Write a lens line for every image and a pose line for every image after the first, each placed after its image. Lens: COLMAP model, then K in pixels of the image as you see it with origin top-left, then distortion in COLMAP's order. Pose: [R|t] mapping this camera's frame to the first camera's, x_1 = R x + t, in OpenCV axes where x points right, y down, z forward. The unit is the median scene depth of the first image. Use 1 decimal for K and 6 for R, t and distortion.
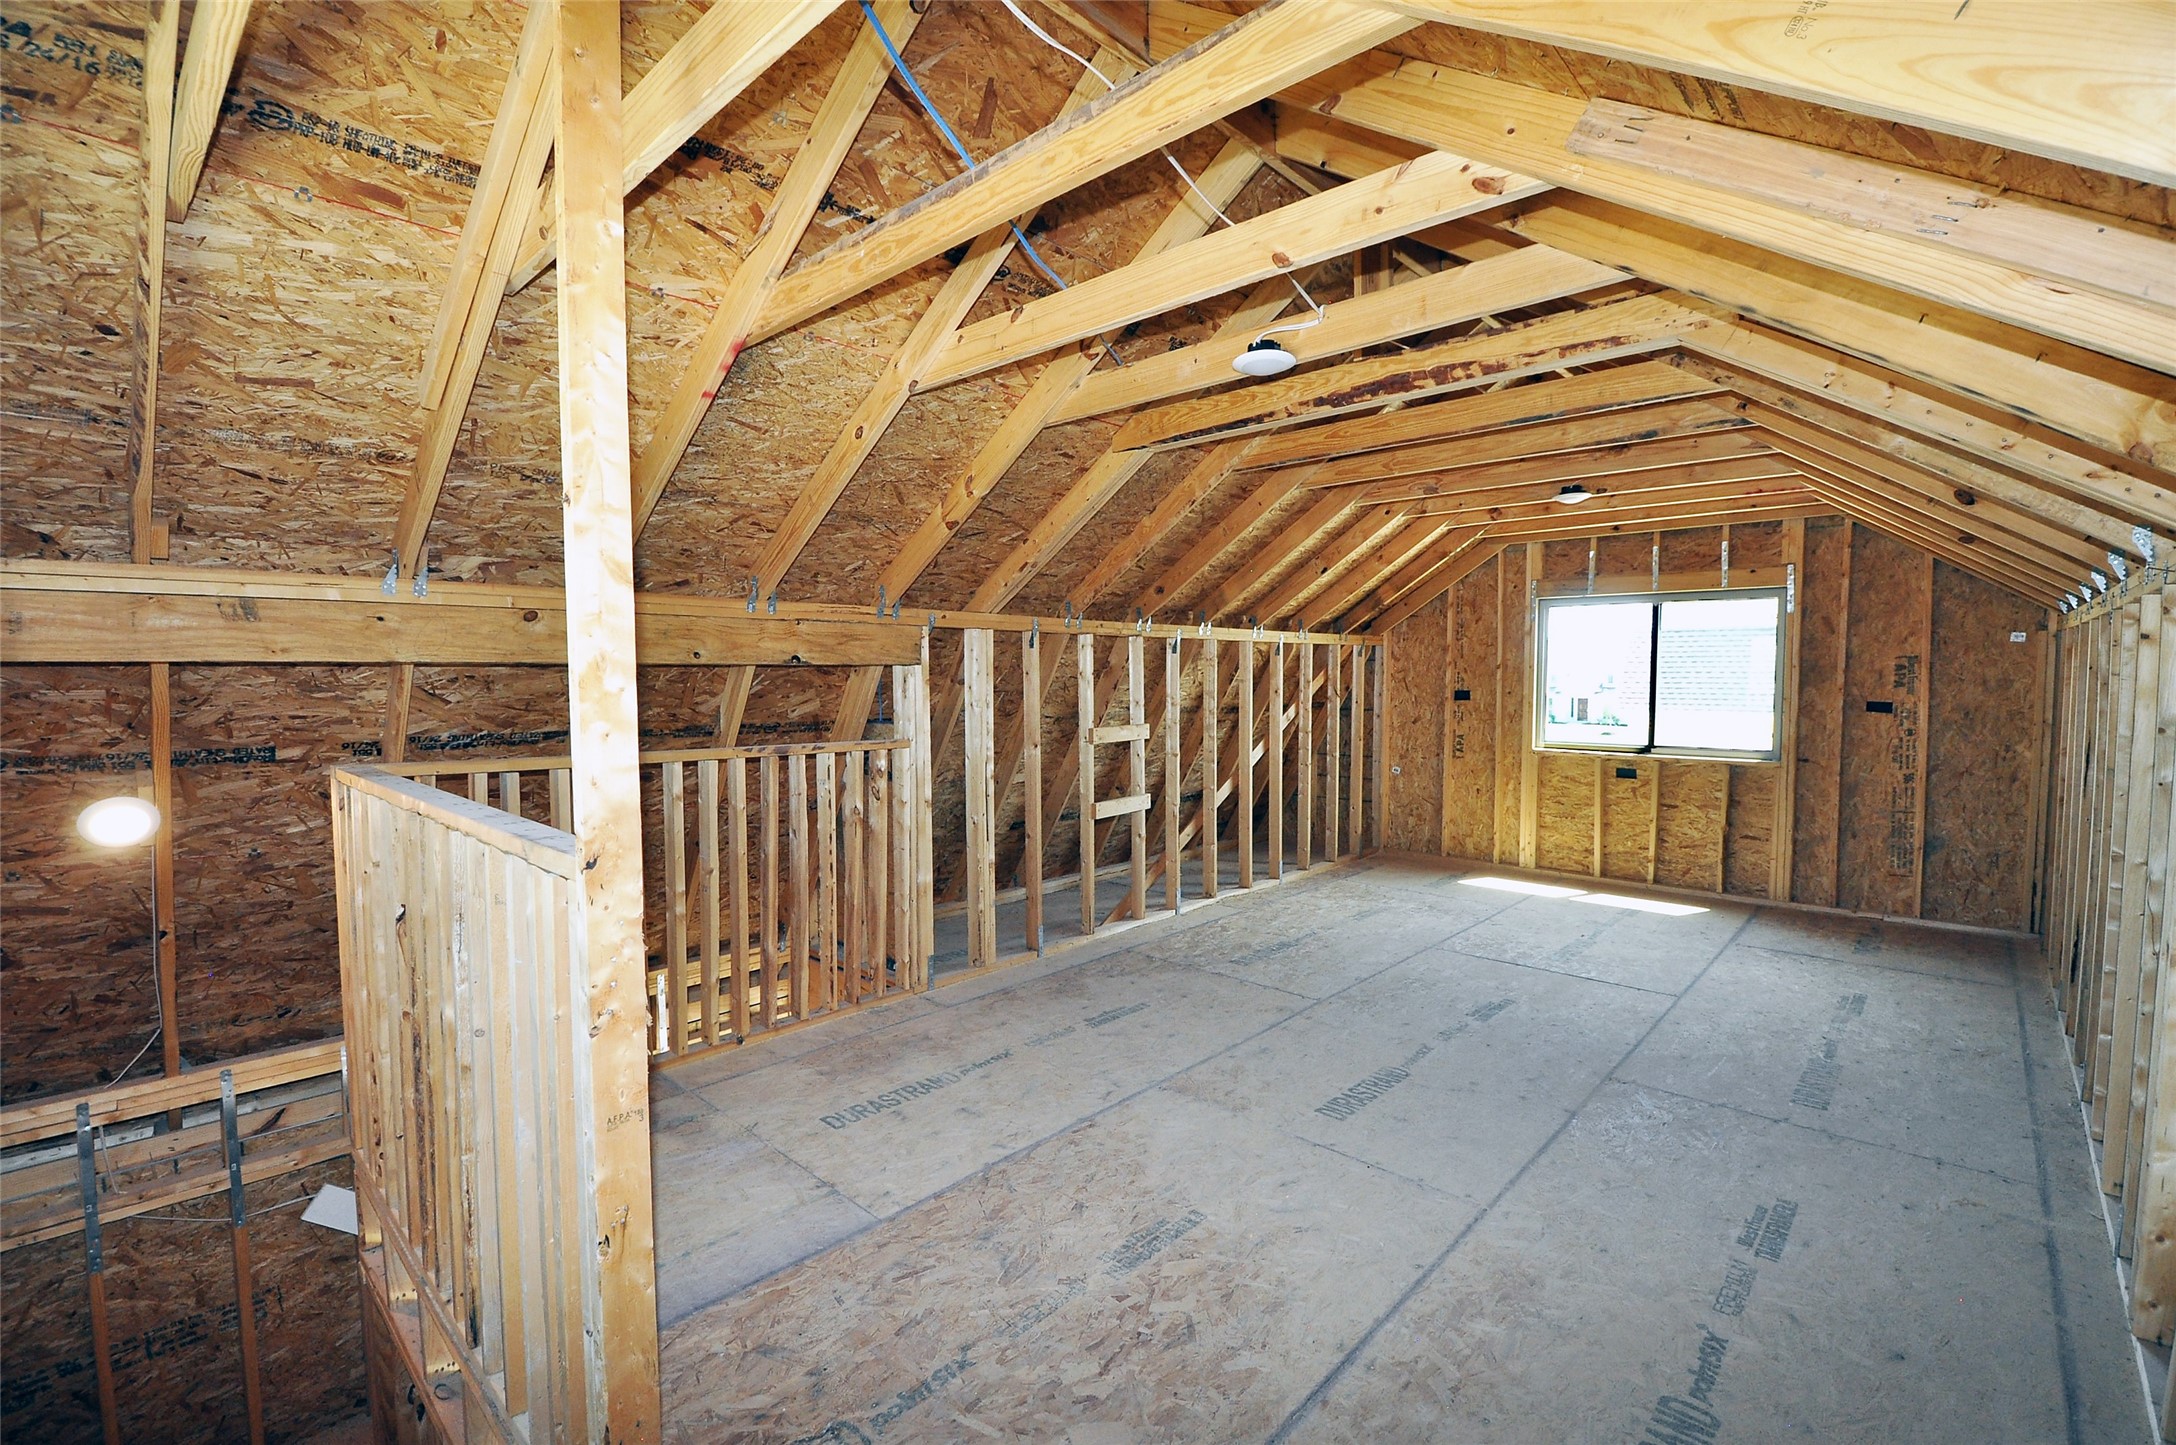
lens RADIAL K [[953.2, 0, 1090.2], [0, 953.2, 719.4], [0, 0, 1]] dist [-0.005092, -0.003690]
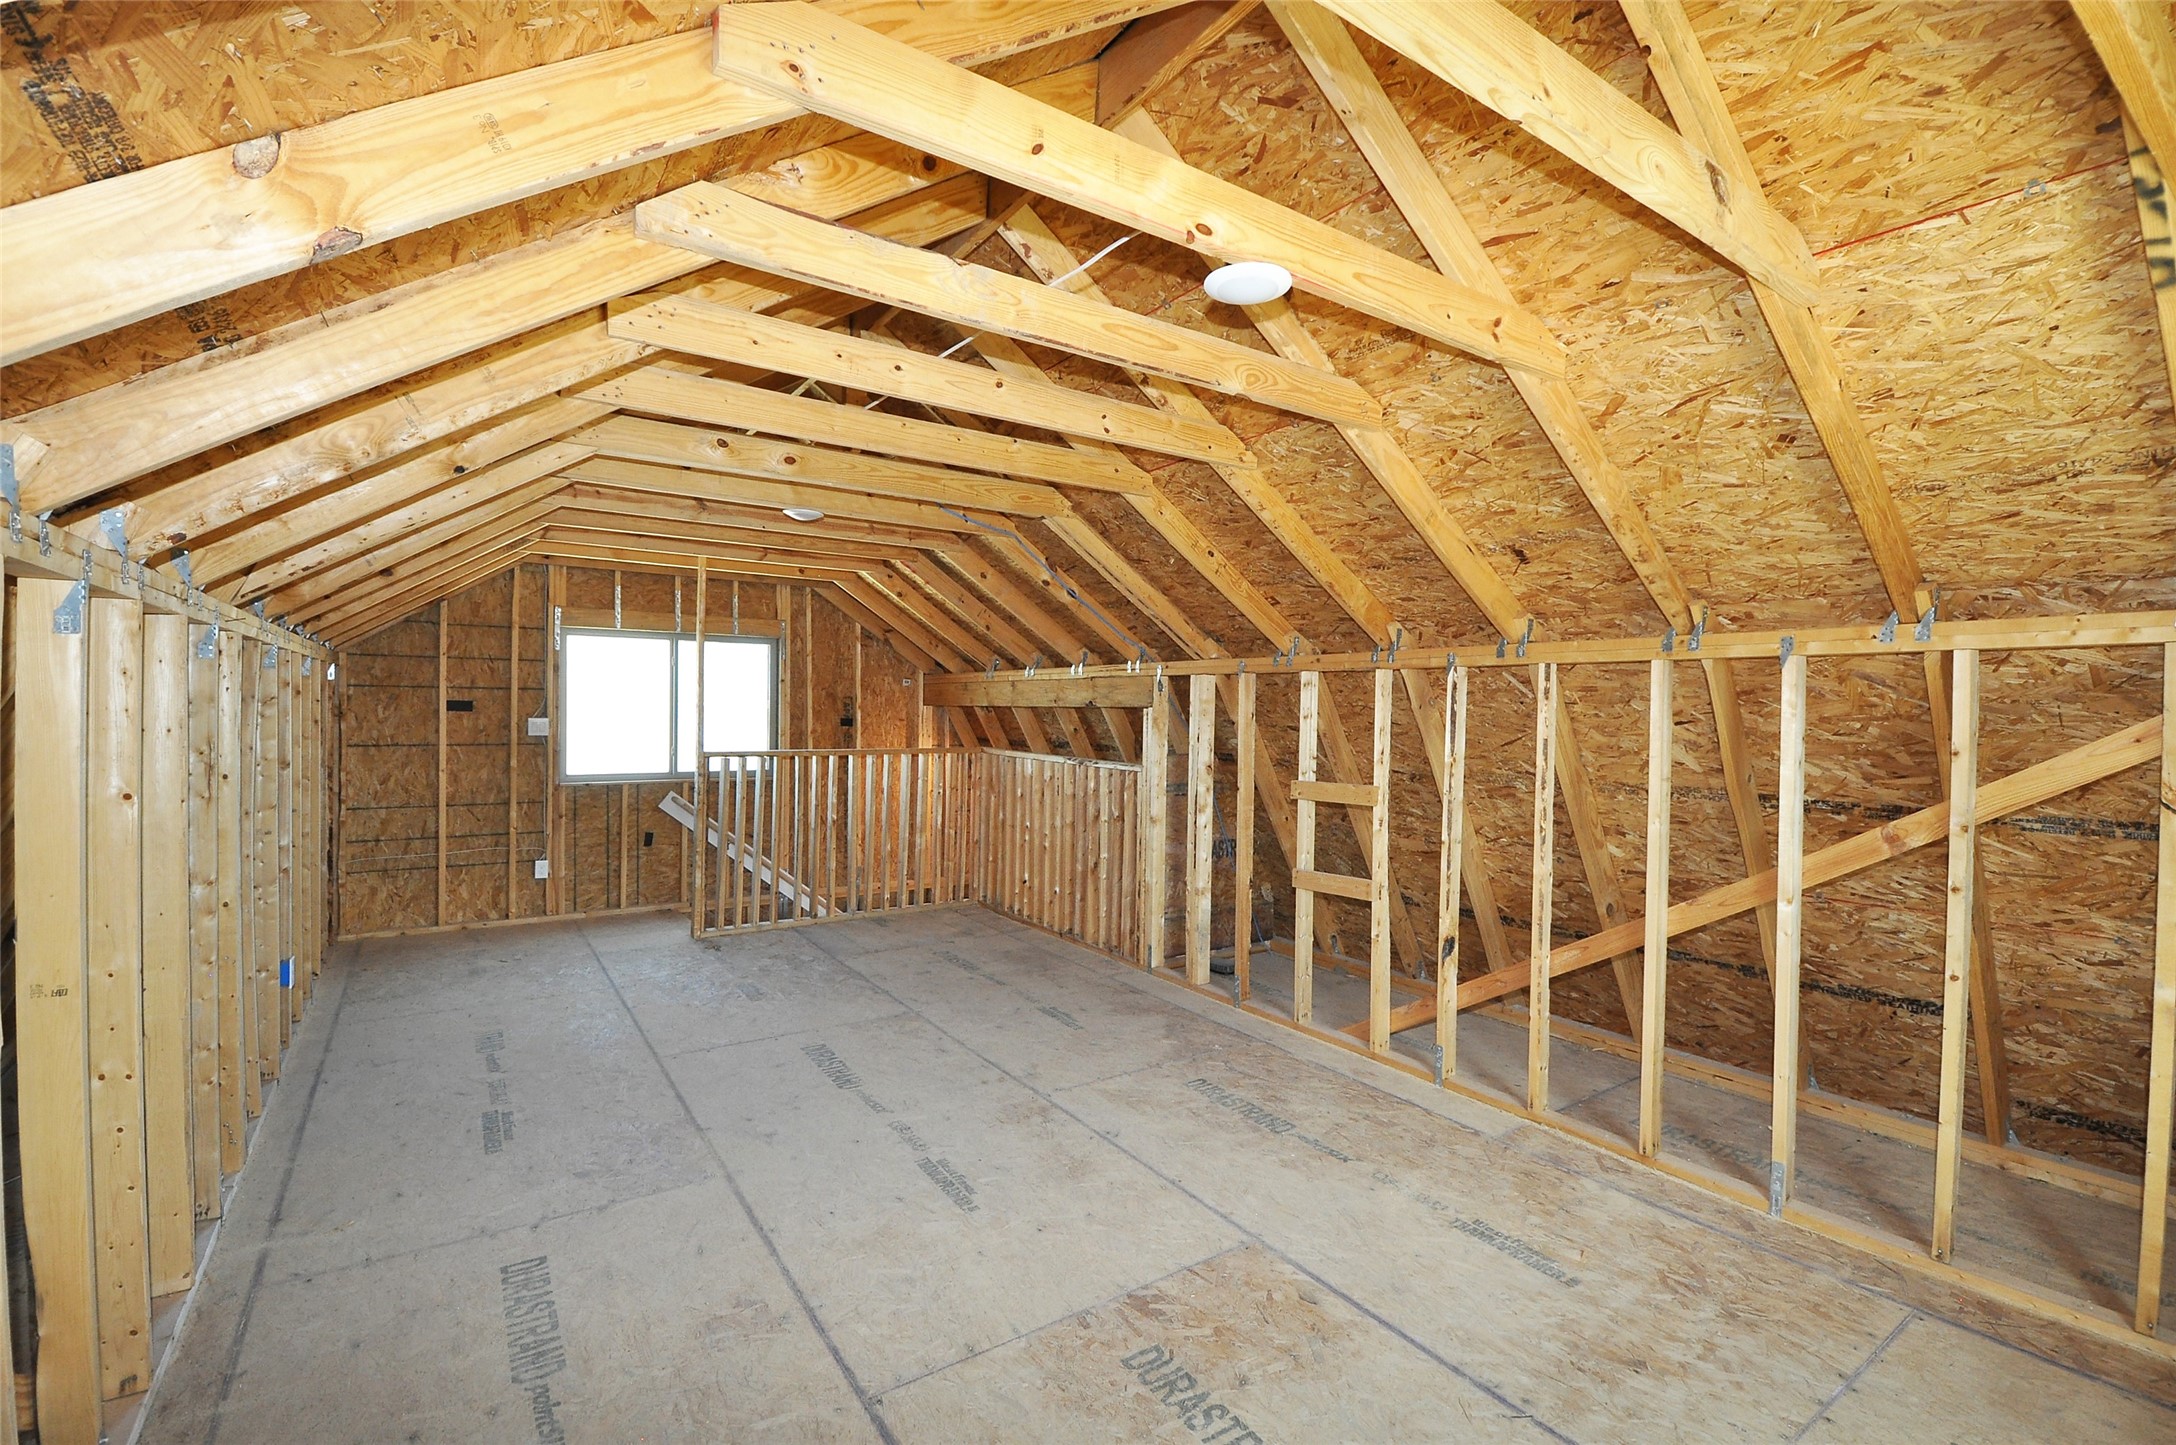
lens RADIAL K [[953.2, 0, 1090.7], [0, 953.2, 722.7], [0, 0, 1]] dist [-0.005092, -0.003690]
pose [[-0.226314, 0.007639, -0.974024, 1.232232], [-0.062468, 0.997797, 0.022340, -0.070277], [0.972049, 0.065902, -0.225338, 1.403864]]
